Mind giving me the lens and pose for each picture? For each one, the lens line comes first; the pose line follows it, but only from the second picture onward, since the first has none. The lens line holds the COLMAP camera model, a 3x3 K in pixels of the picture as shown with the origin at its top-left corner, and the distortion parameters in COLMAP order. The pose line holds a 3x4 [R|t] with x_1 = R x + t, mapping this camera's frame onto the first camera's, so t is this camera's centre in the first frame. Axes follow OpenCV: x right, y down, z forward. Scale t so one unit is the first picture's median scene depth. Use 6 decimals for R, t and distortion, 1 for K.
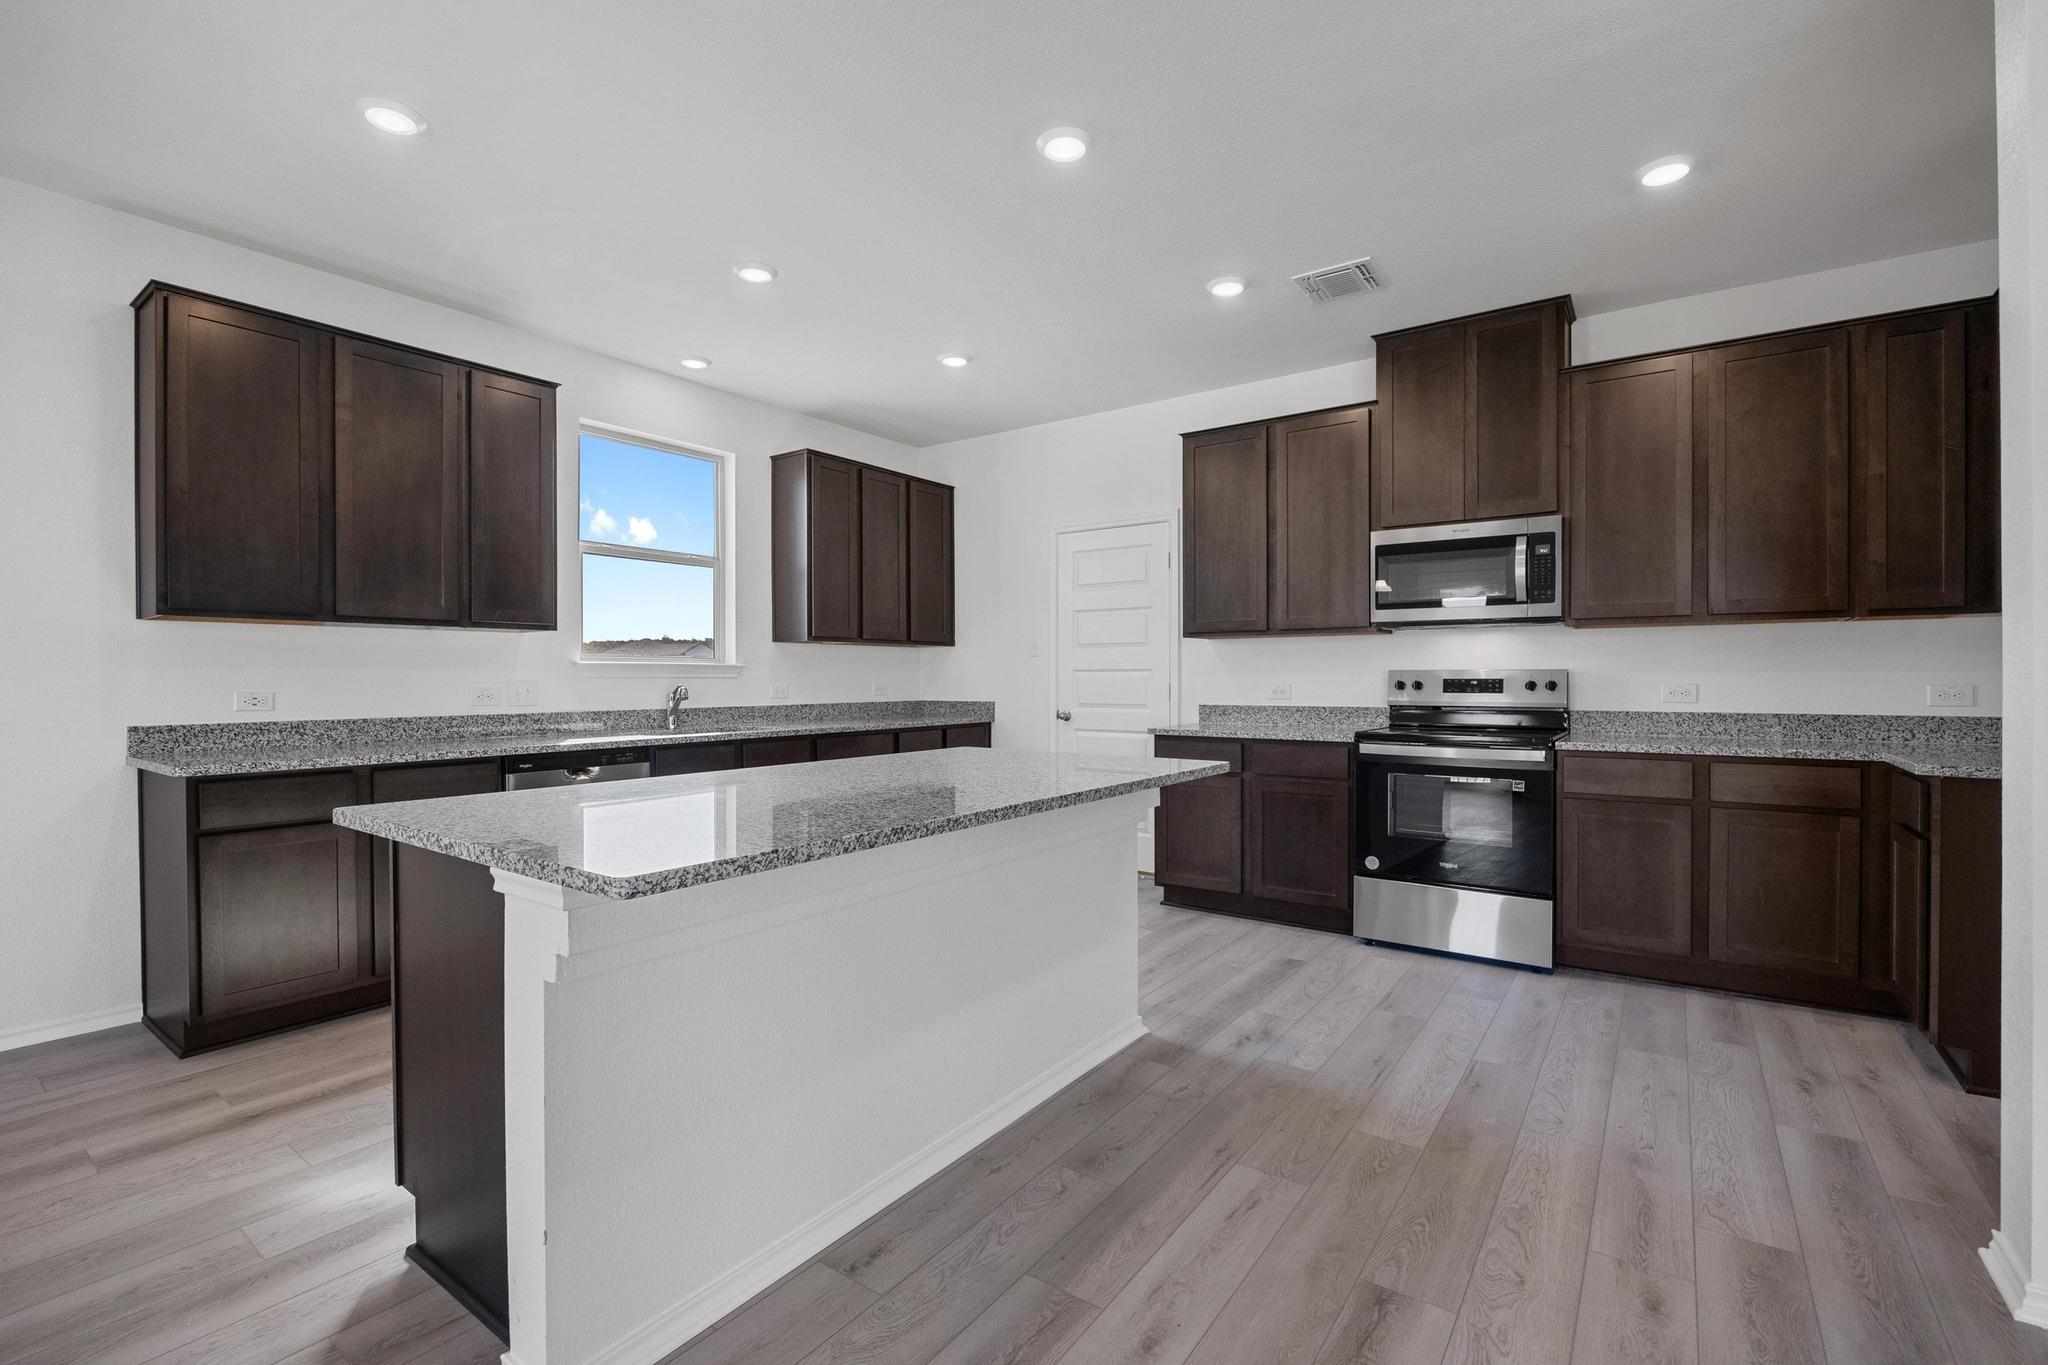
lens RADIAL K [[902.5, 0, 1012.6], [0, 902.5, 679.5], [0, 0, 1]] dist [-0.015477, -0.000191]
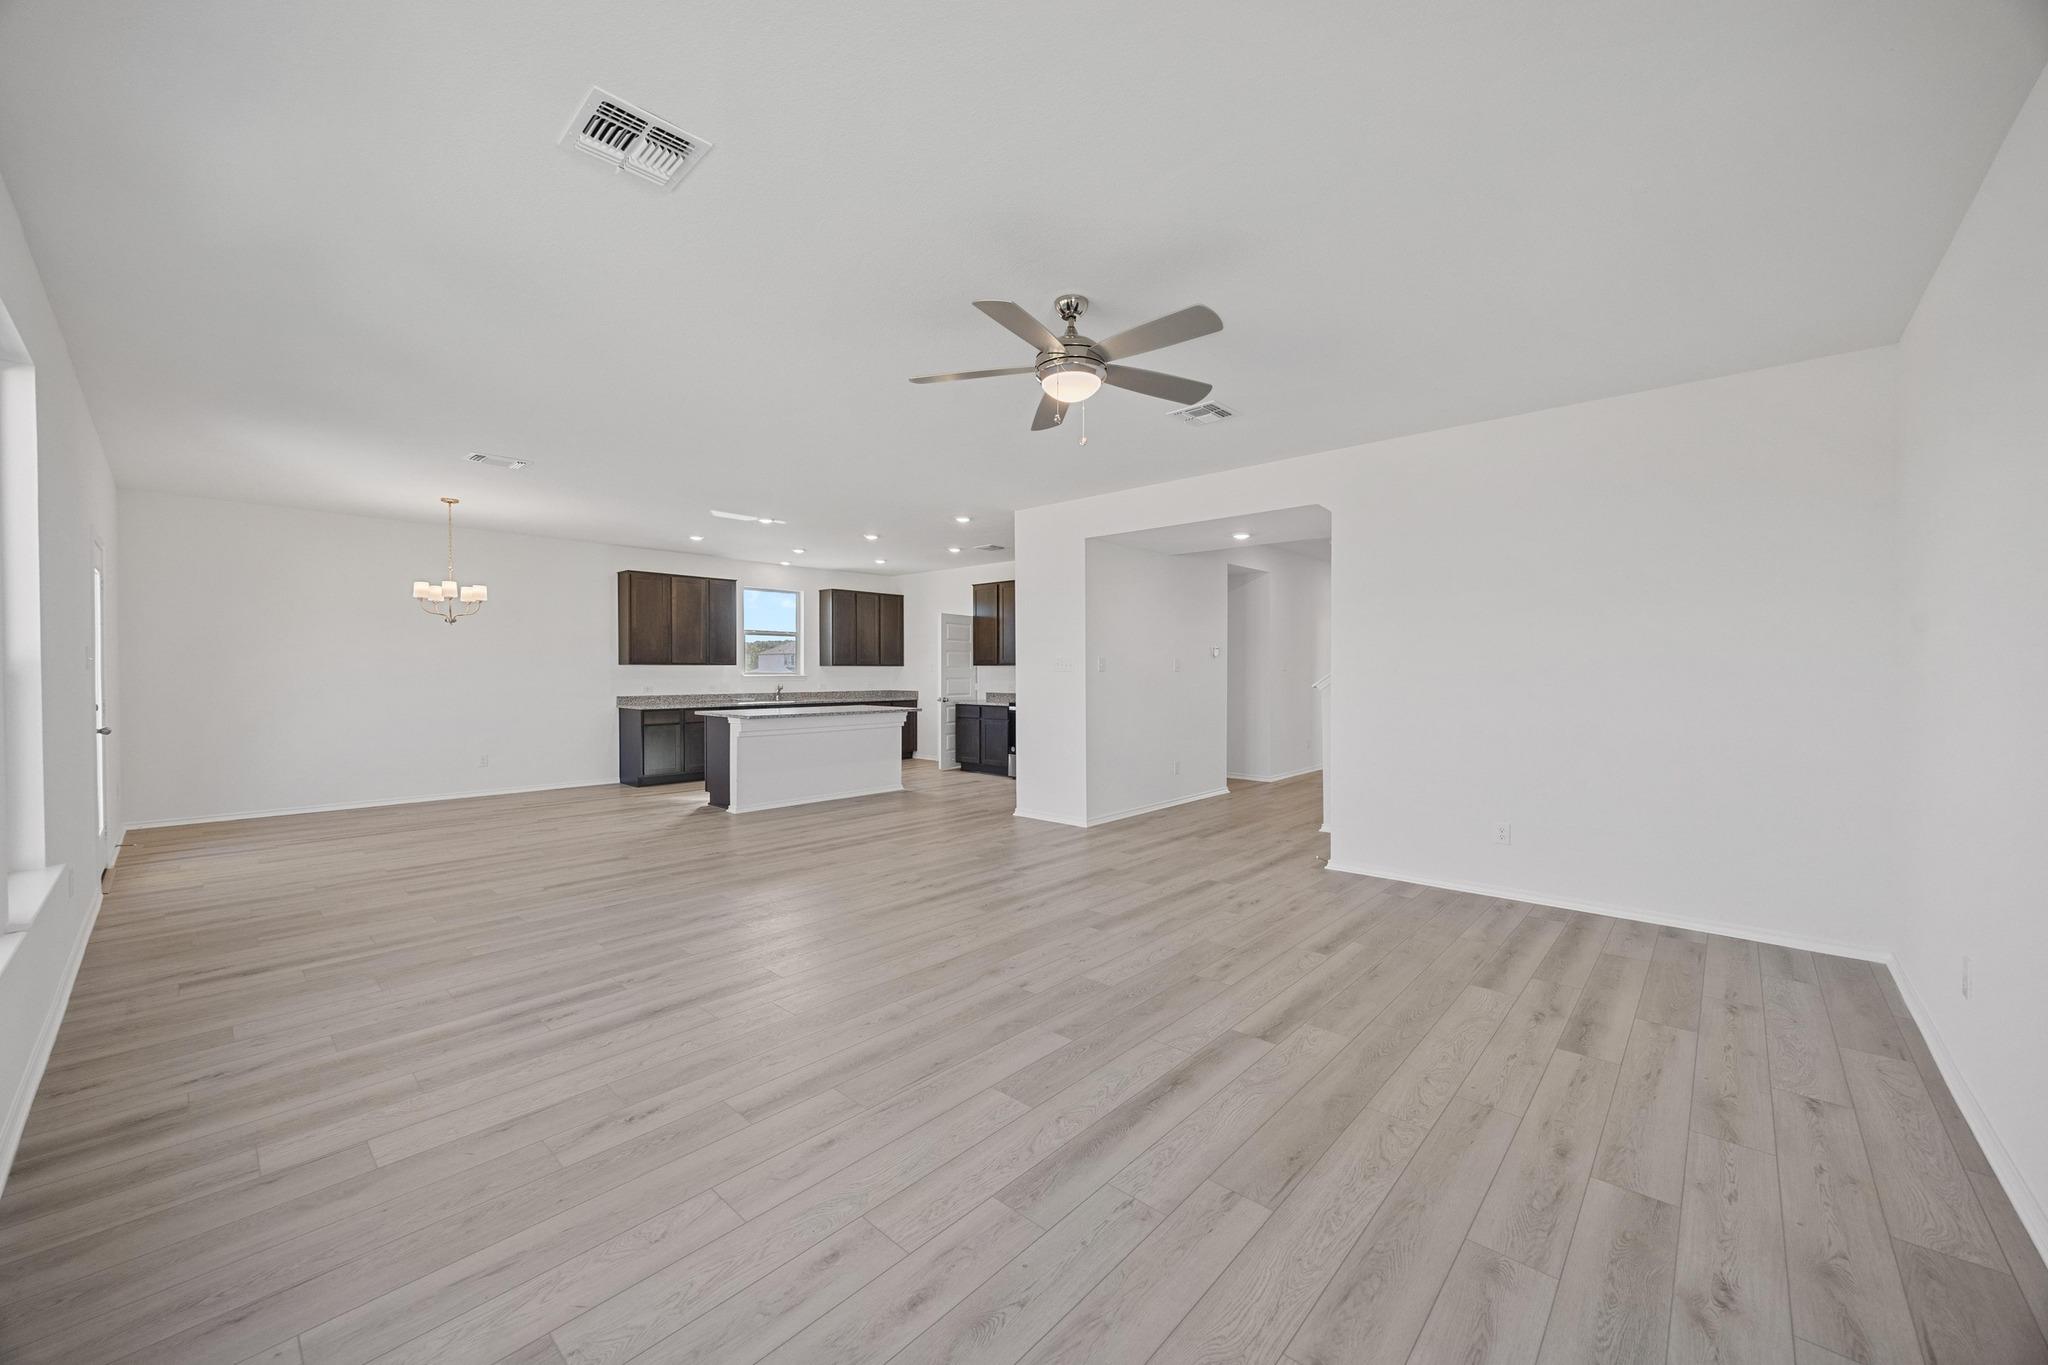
lens RADIAL K [[775.5, 0, 1018.9], [0, 775.5, 687.8], [0, 0, 1]] dist [-0.001823, 0.000169]
pose [[0.994209, 0.007193, -0.107221, 0.745501], [-0.005080, 0.999788, 0.019968, -0.040477], [0.107342, -0.019308, 0.994035, -1.550571]]
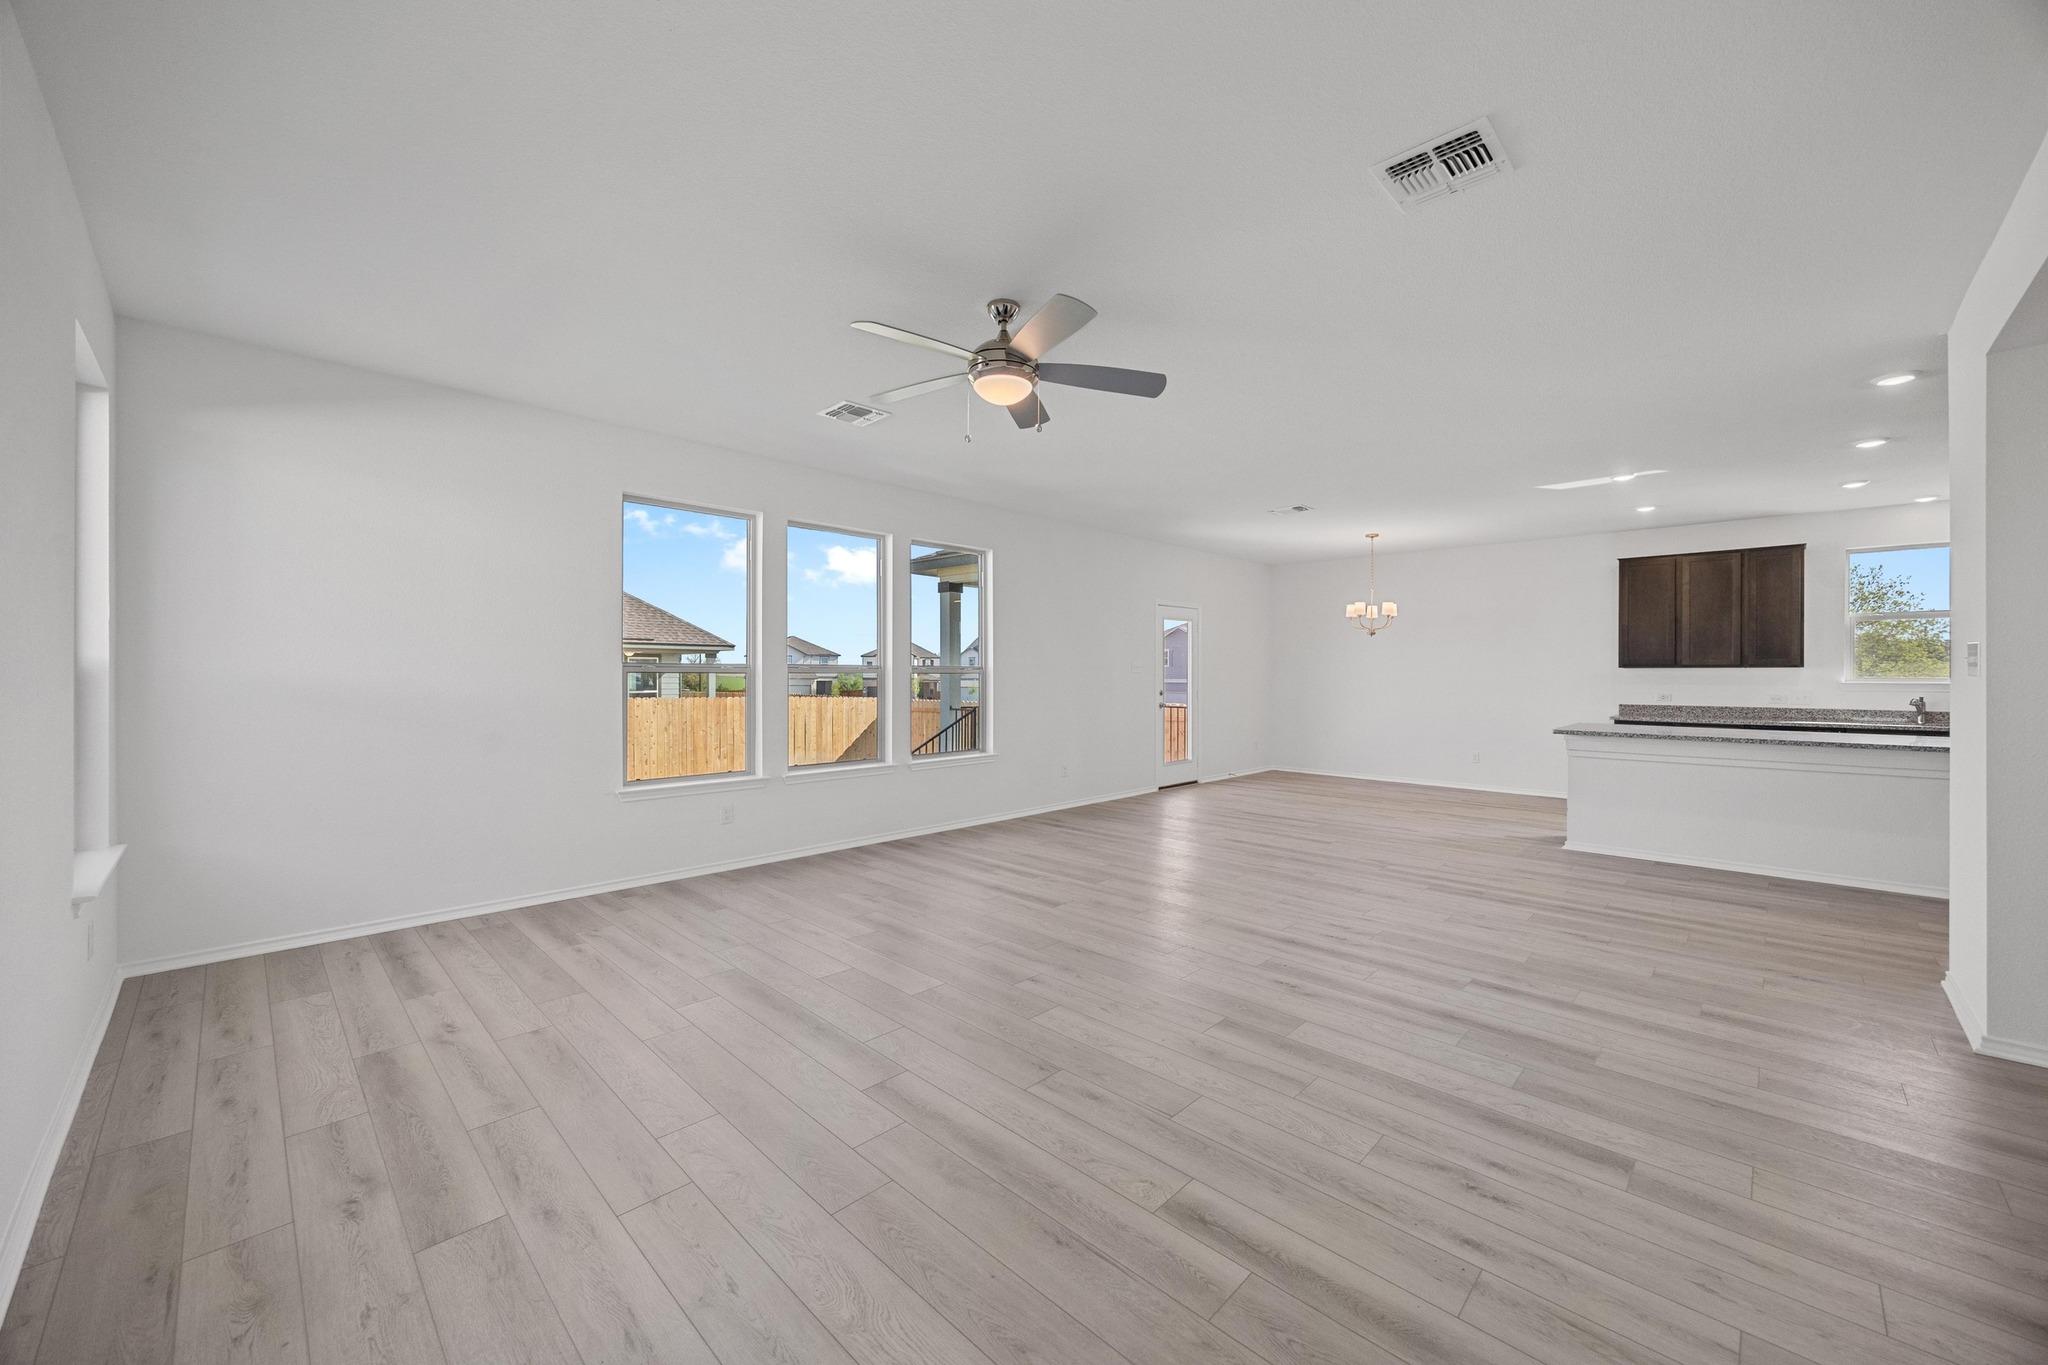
lens RADIAL K [[775.5, 0, 1037.8], [0, 775.5, 676.2], [0, 0, 1]] dist [-0.001823, 0.000169]
pose [[-0.128640, 0.006730, -0.991668, 1.578660], [-0.003901, 0.999966, 0.007292, -0.044262], [0.991684, 0.004807, -0.128610, -0.522485]]
